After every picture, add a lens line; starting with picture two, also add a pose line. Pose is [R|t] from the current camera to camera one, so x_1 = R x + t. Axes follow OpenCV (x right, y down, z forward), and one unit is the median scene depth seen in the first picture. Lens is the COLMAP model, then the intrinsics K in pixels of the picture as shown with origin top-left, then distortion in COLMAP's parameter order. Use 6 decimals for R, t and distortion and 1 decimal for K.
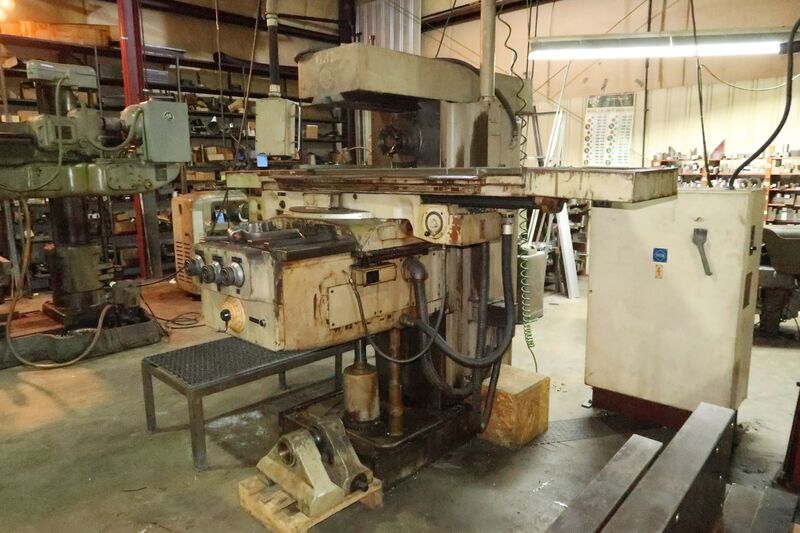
lens RADIAL K [[543.7, 0, 398.1], [0, 543.7, 268.9], [0, 0, 1]] dist [-0.024768, 0.009849]
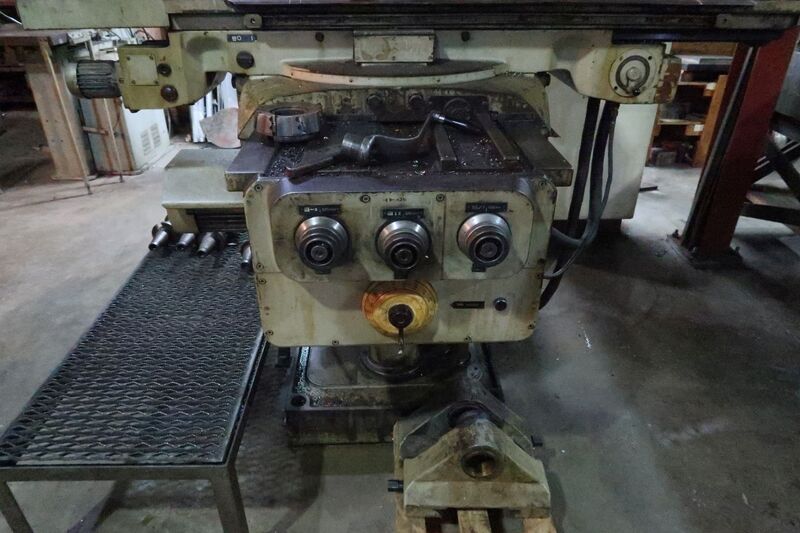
lens RADIAL K [[543.7, 0, 399.8], [0, 543.7, 267.4], [0, 0, 1]] dist [-0.024768, 0.009849]
pose [[0.703951, -0.346699, 0.619881, -0.627448], [0.119058, 0.918019, 0.378242, -0.148676], [-0.700199, -0.192462, 0.687517, 0.681243]]
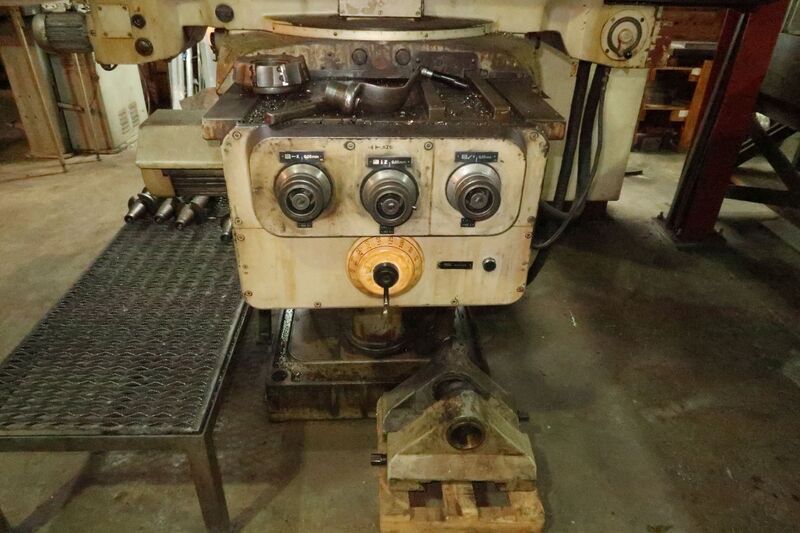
lens RADIAL K [[543.7, 0, 400.2], [0, 543.7, 266.6], [0, 0, 1]] dist [-0.024768, 0.009849]
pose [[0.687070, -0.350447, 0.636492, -0.626743], [0.101400, 0.913672, 0.393601, -0.111674], [-0.719481, -0.205891, 0.663292, 0.690008]]
